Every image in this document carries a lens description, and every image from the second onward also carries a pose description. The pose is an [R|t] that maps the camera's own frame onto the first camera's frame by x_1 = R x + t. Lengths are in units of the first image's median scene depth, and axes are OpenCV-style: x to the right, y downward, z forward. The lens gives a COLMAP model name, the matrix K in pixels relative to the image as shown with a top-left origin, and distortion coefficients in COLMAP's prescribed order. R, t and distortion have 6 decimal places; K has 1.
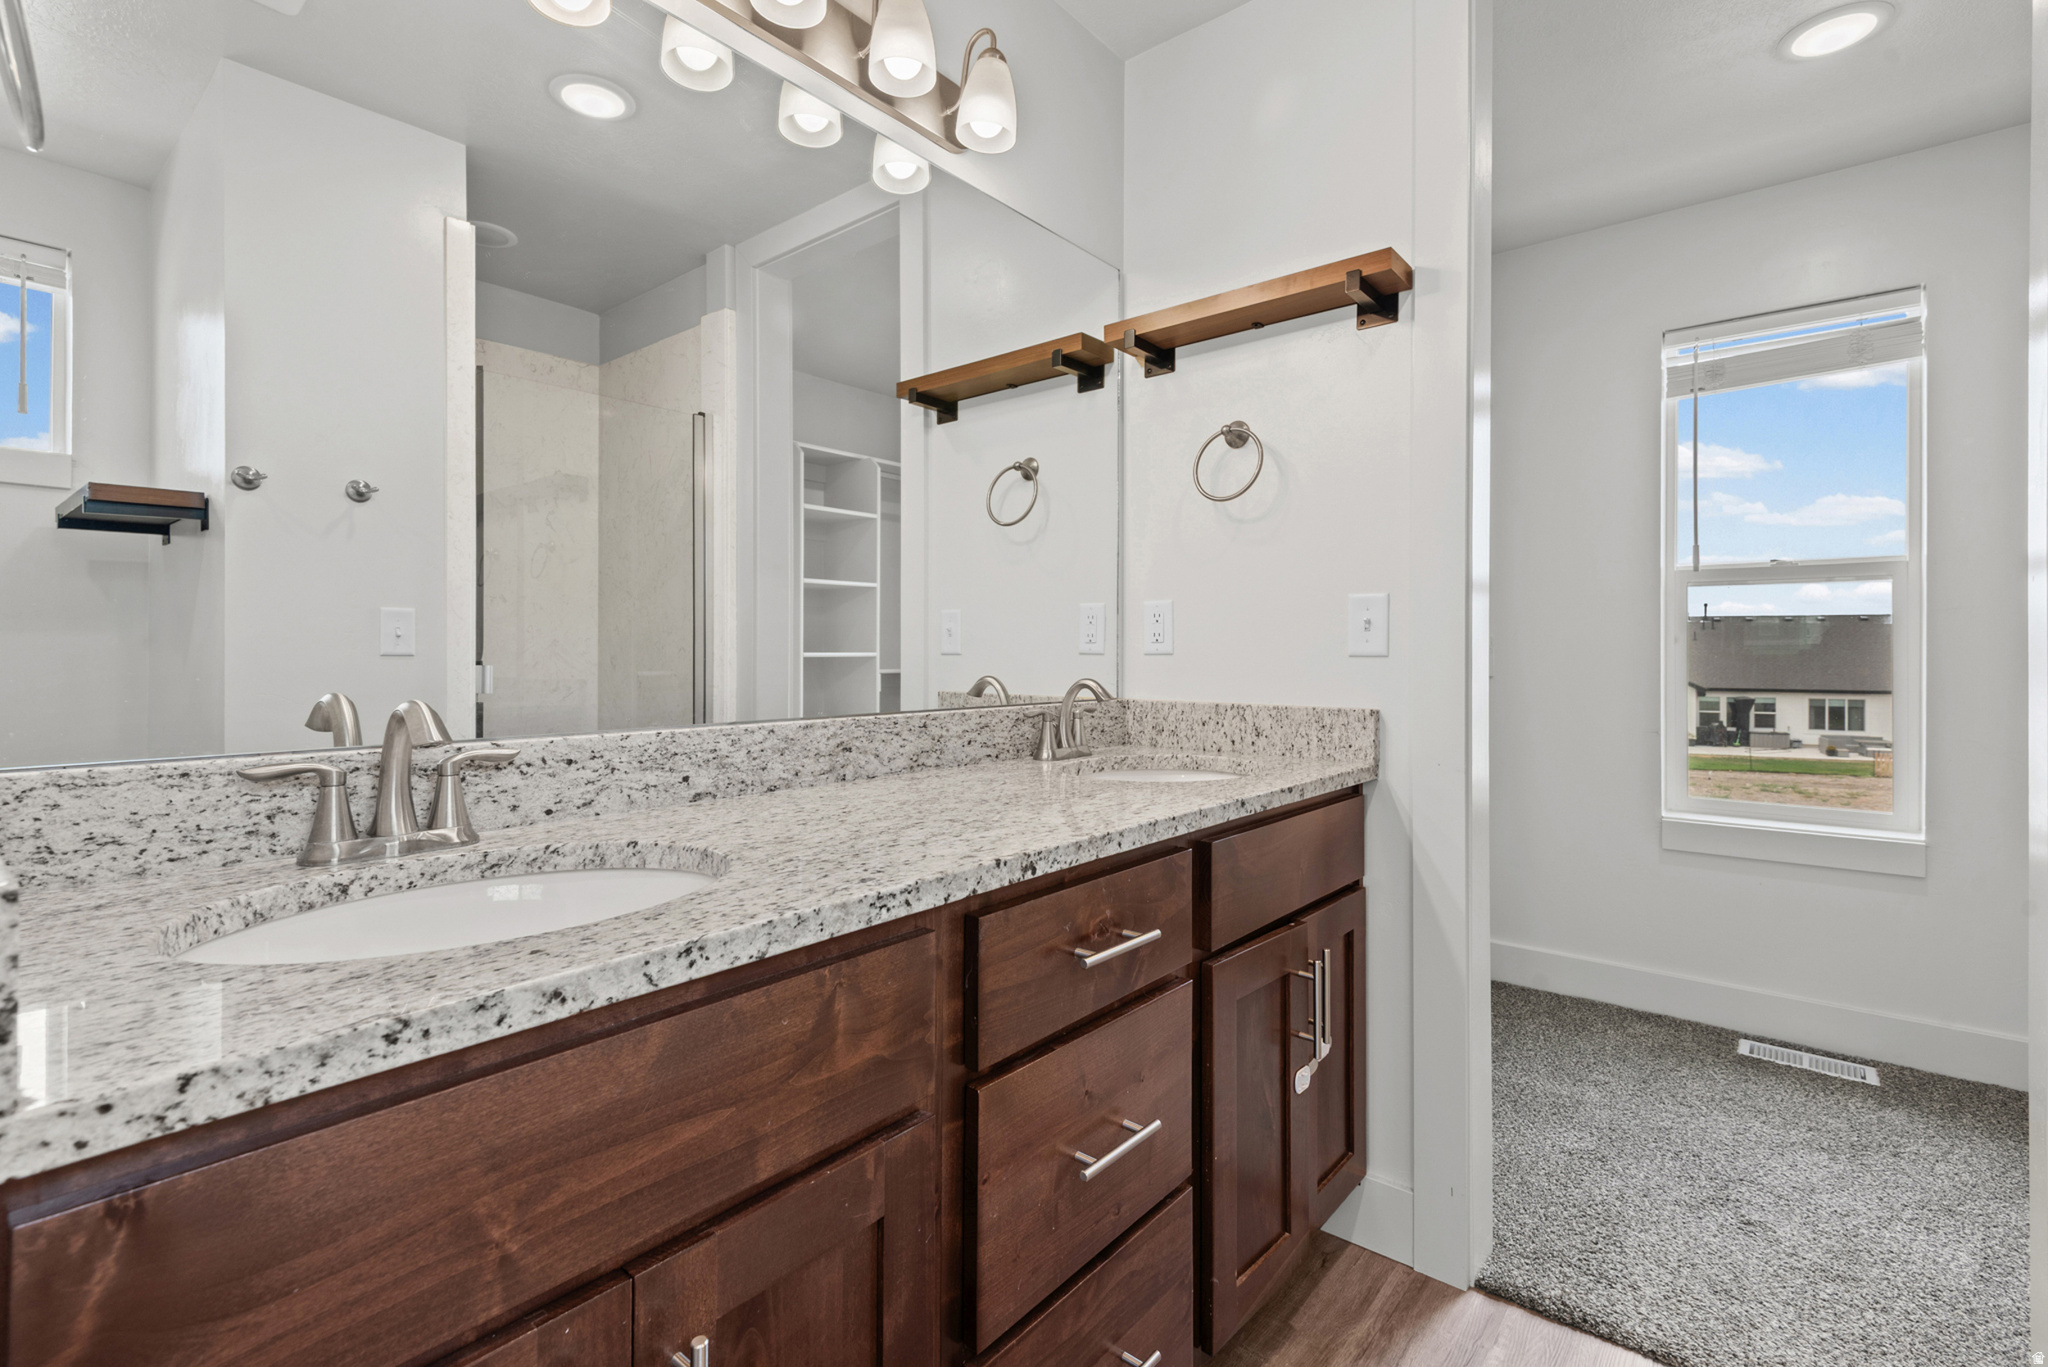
lens RADIAL K [[947.9, 0, 1000.5], [0, 947.9, 644.9], [0, 0, 1]] dist [0.003251, -0.000711]
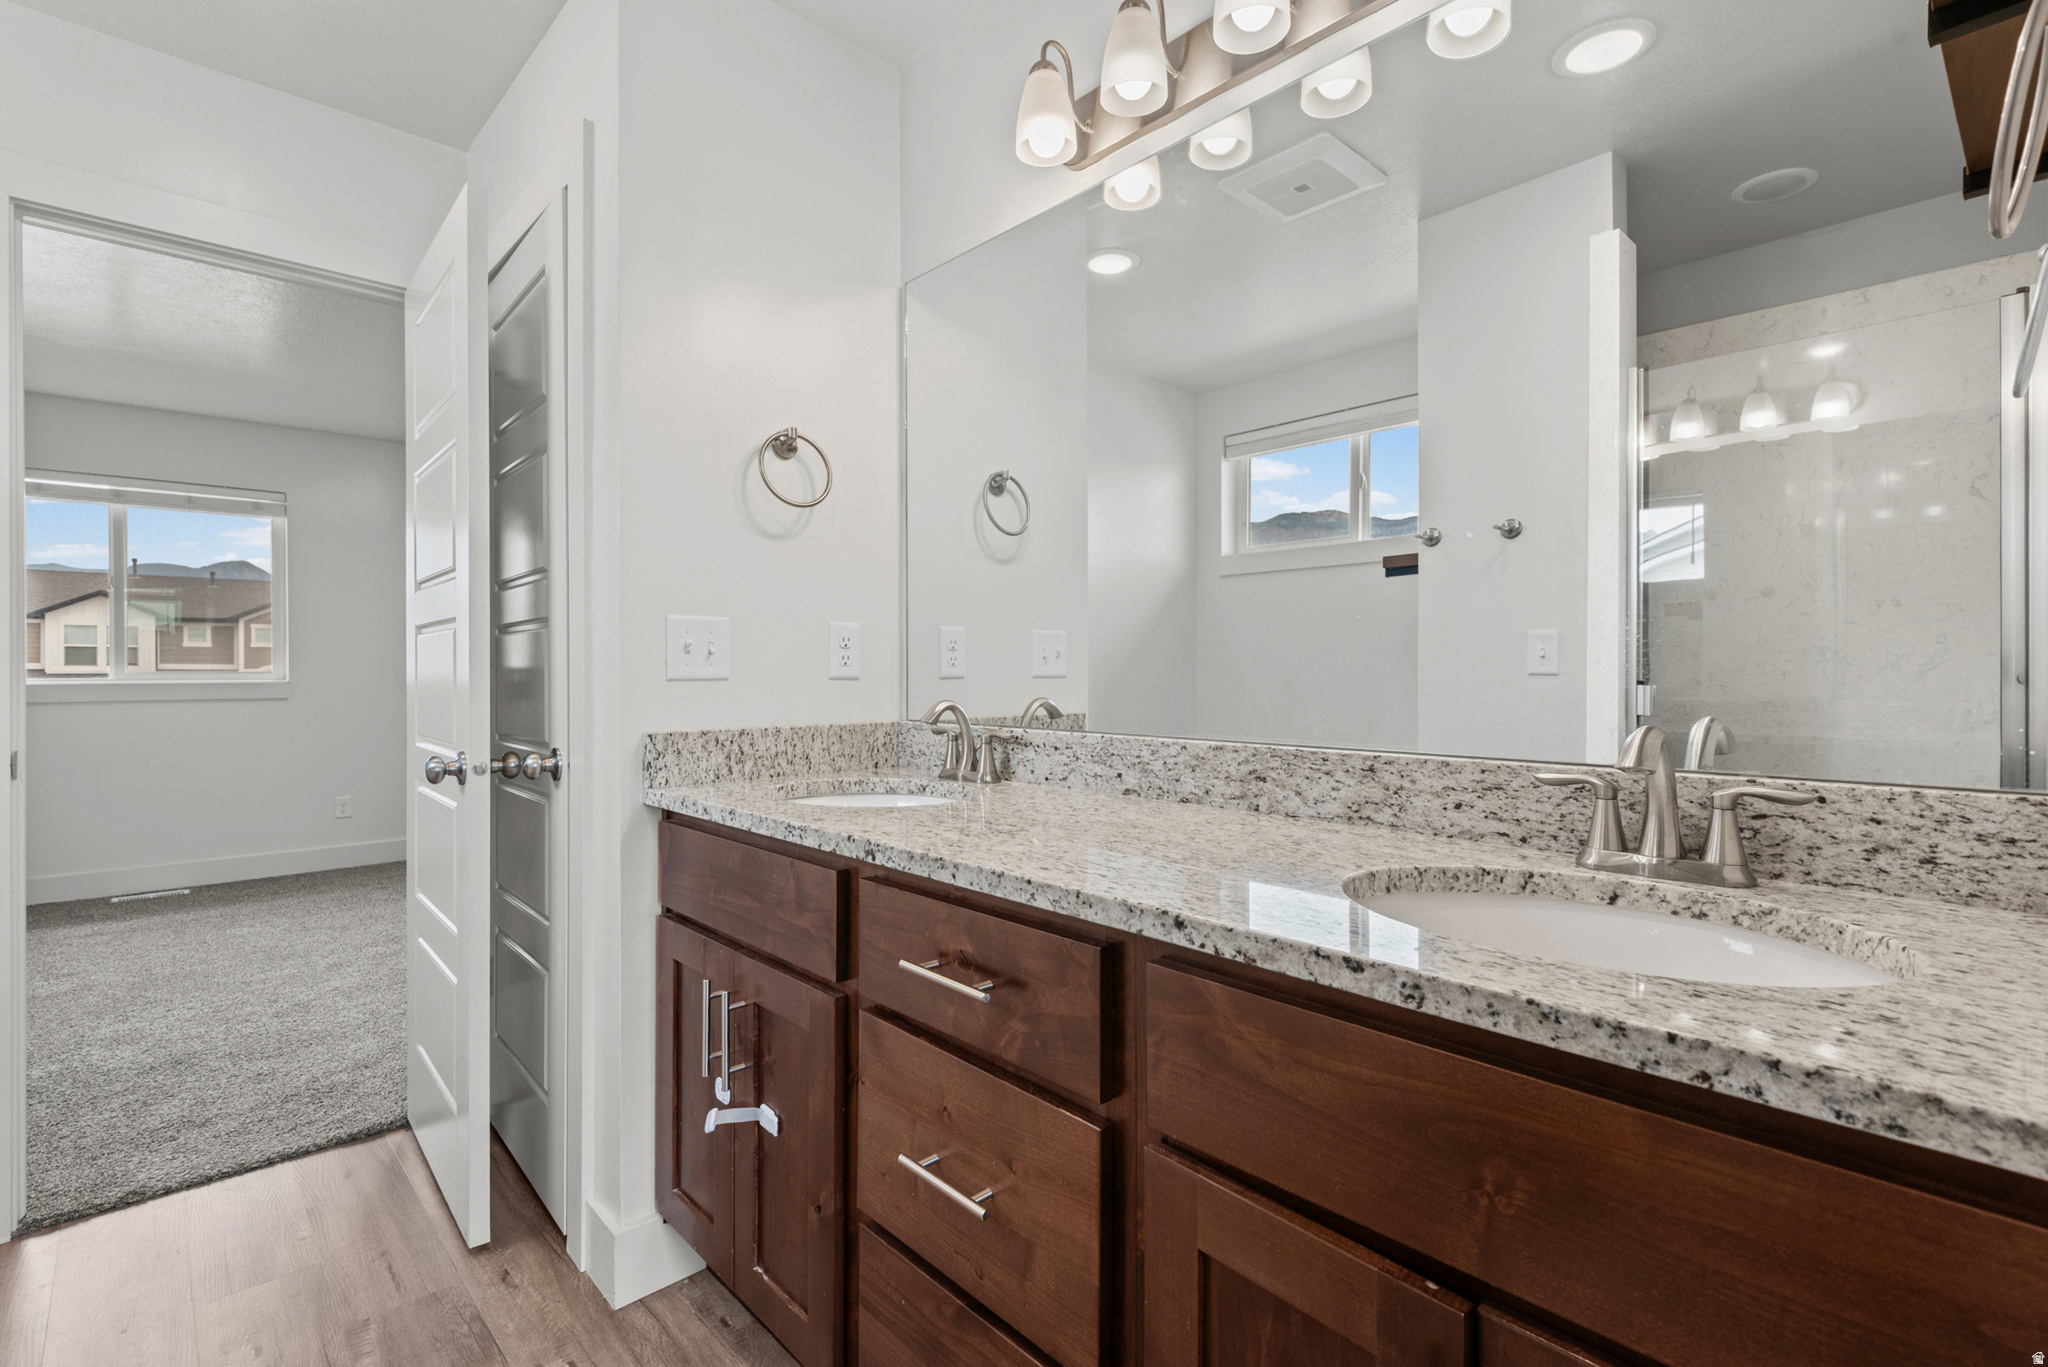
lens RADIAL K [[947.9, 0, 1032.5], [0, 947.9, 675.9], [0, 0, 1]] dist [0.003251, -0.000711]
pose [[-0.108462, 0.006365, -0.994080, 0.963341], [0.006074, 0.999965, 0.005740, 0.002100], [0.994082, -0.005416, -0.108497, 1.065023]]
